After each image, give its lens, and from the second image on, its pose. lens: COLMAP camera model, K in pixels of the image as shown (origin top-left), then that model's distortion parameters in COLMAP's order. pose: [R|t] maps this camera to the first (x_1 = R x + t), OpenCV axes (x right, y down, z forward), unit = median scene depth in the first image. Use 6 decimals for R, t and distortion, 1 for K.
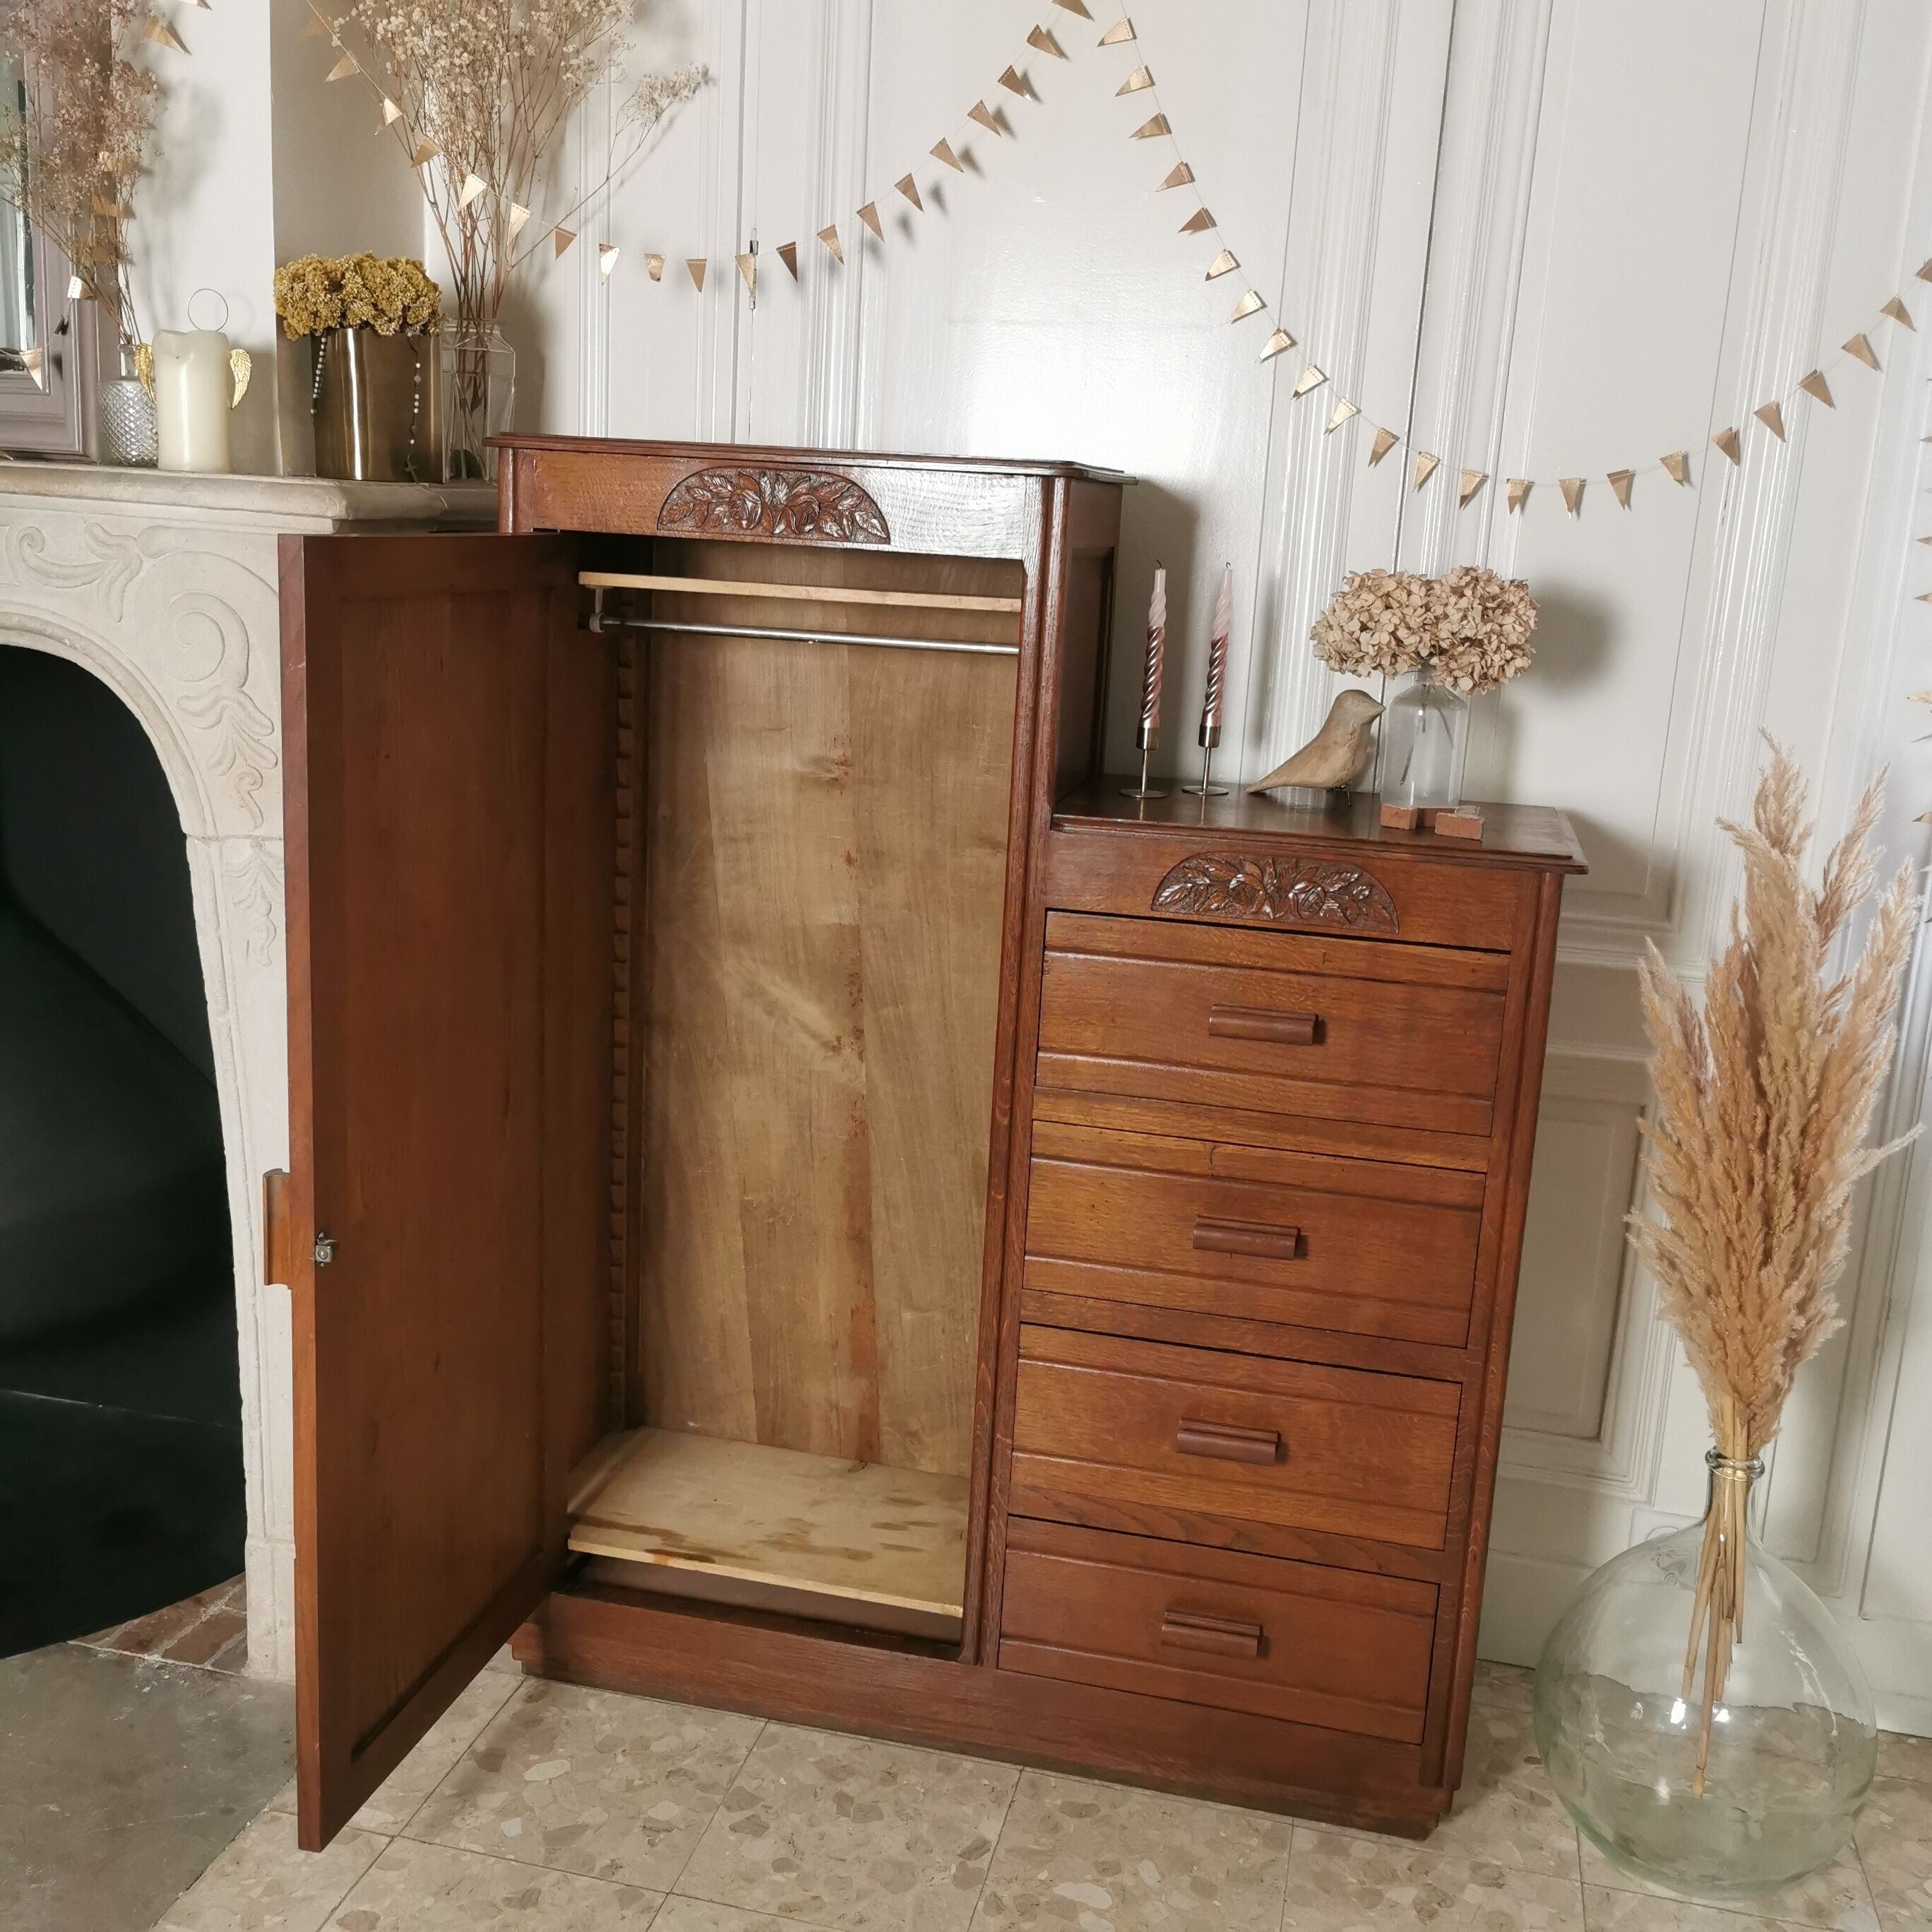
lens RADIAL K [[1999.0, 0, 970.7], [0, 1999.0, 944.8], [0, 0, 1]] dist [0.022893, 0.000000]
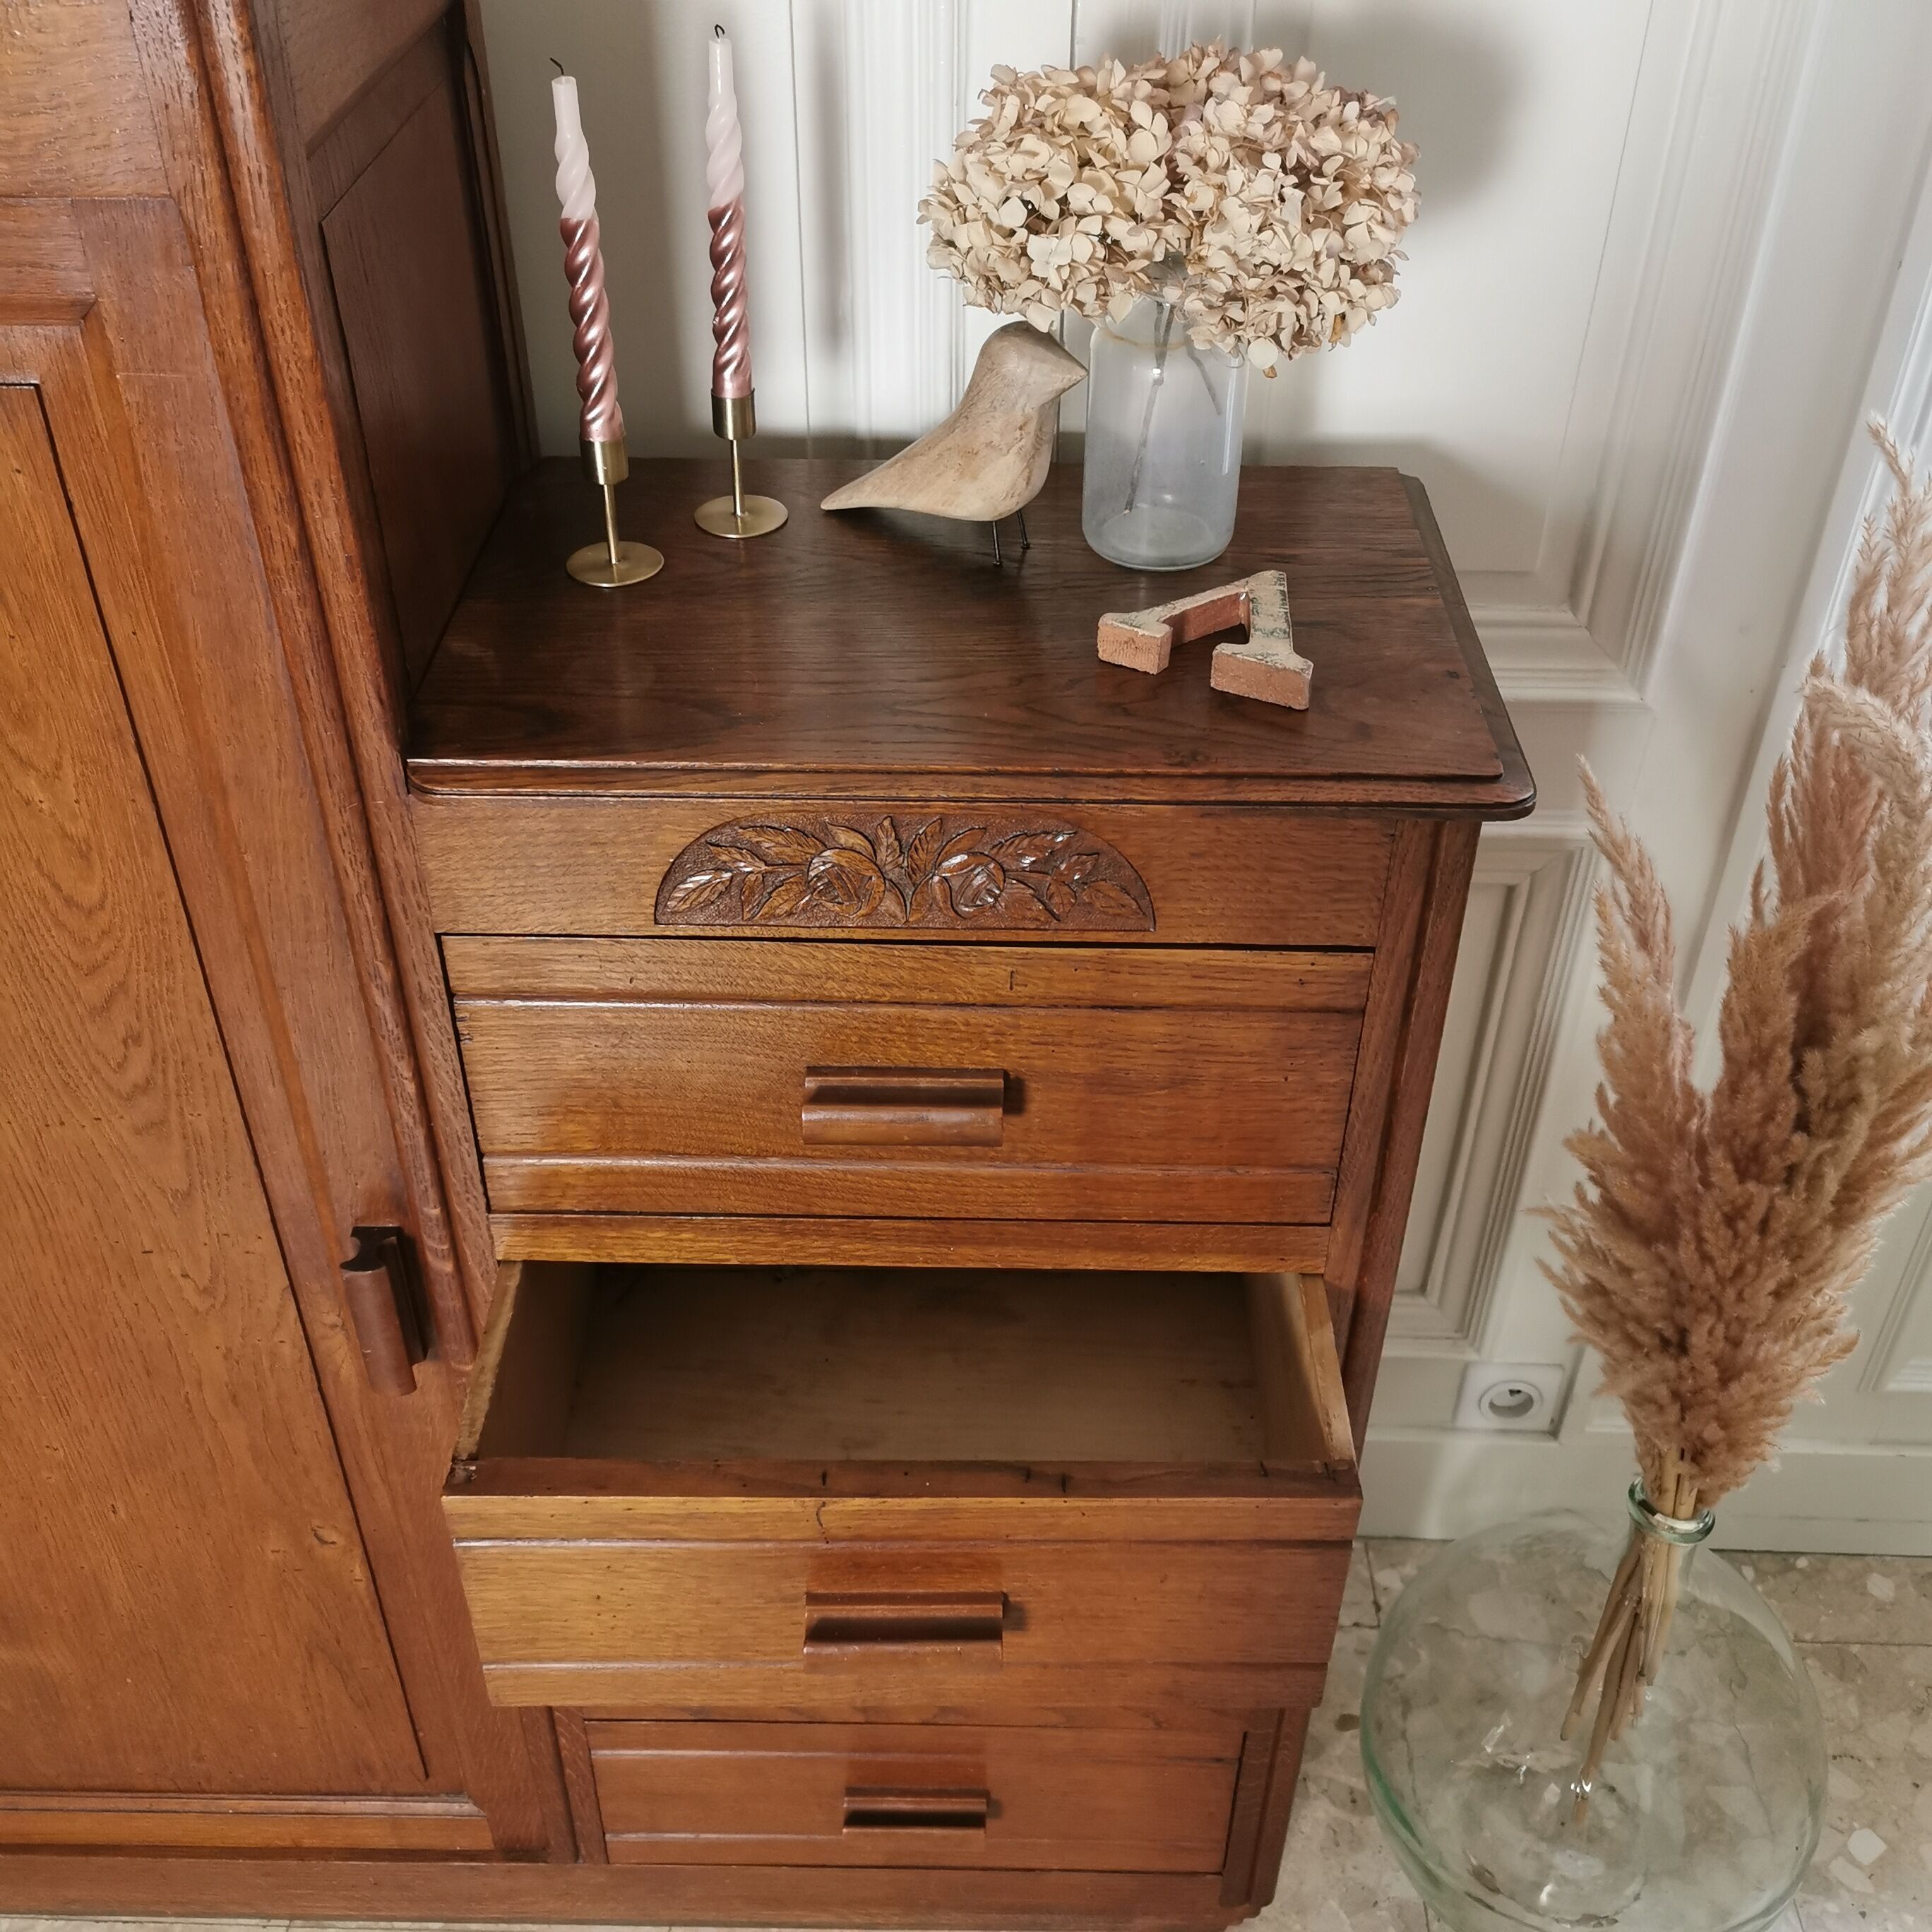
lens RADIAL K [[1999.0, 0, 989.6], [0, 1999.0, 988.0], [0, 0, 1]] dist [0.022893, 0.000000]
pose [[0.977234, -0.158945, 0.140538, 0.096638], [0.081957, 0.893780, 0.440953, -0.205102], [-0.195698, -0.419396, 0.886459, 0.535010]]
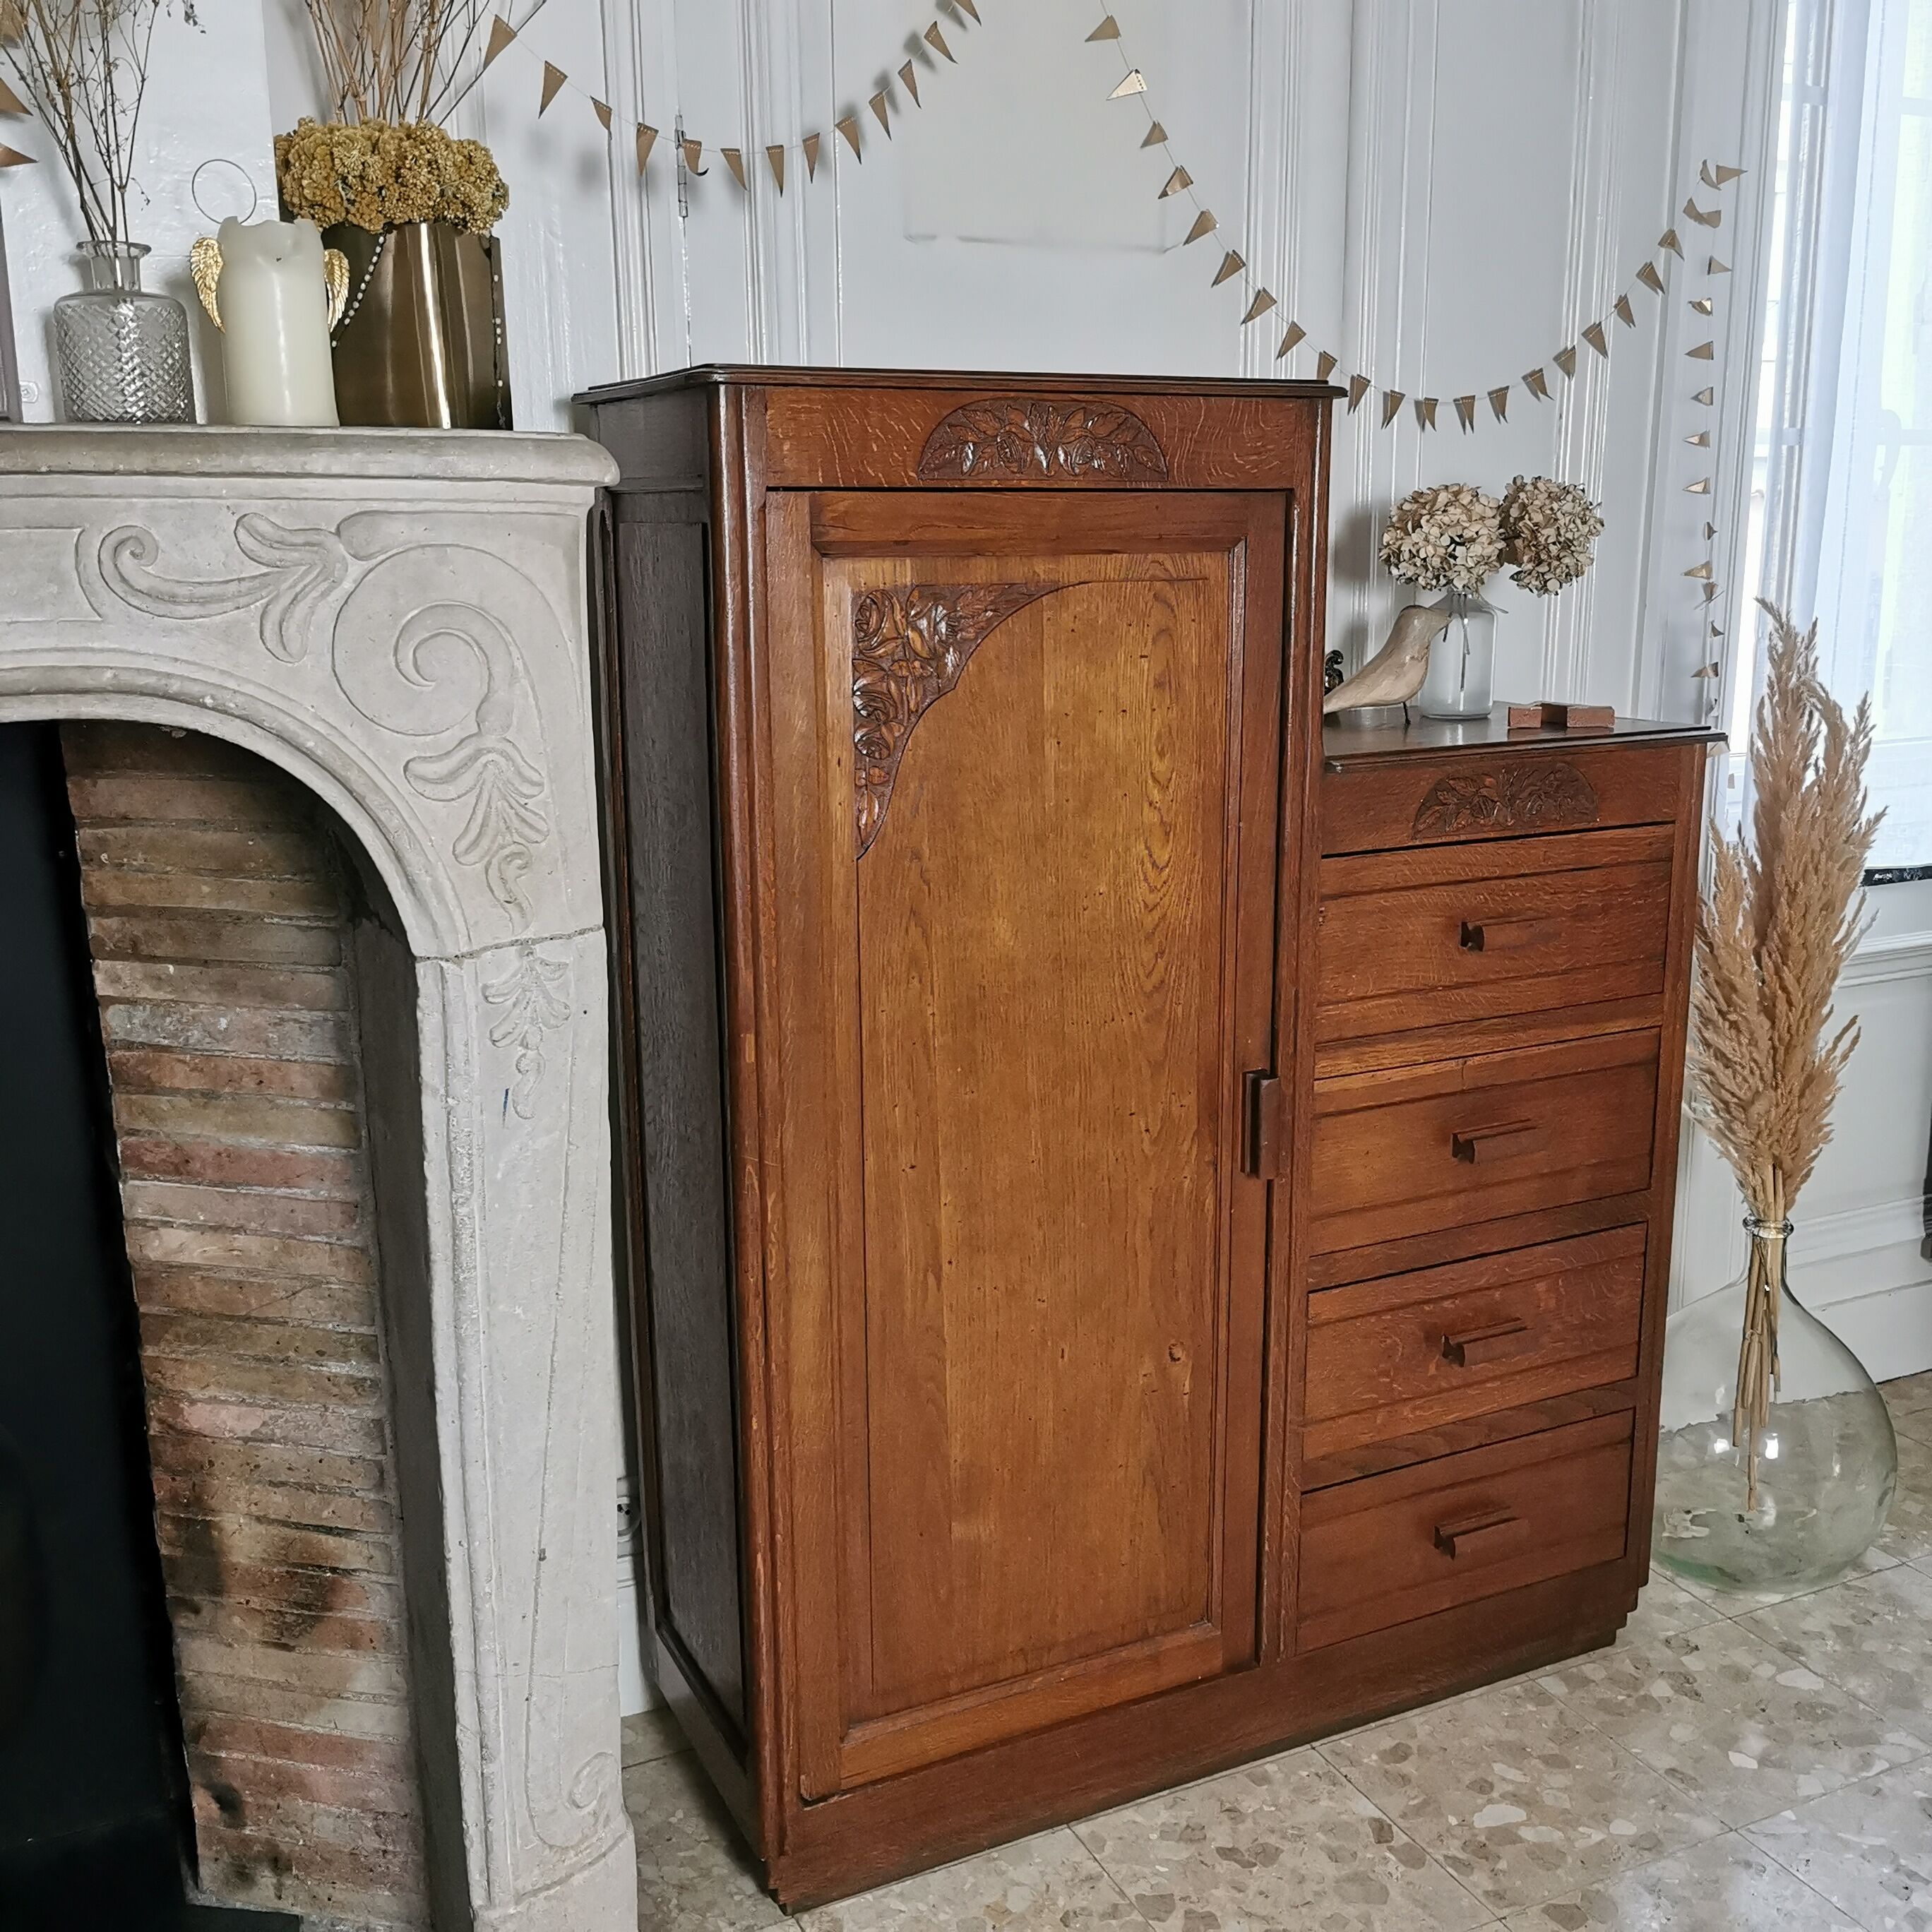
lens RADIAL K [[1999.0, 0, 980.3], [0, 1999.0, 967.0], [0, 0, 1]] dist [0.022893, 0.000000]
pose [[0.776076, -0.195792, 0.599477, -0.661699], [0.181242, 0.979728, 0.085350, -0.076516], [-0.604035, 0.042413, 0.795829, 0.336478]]
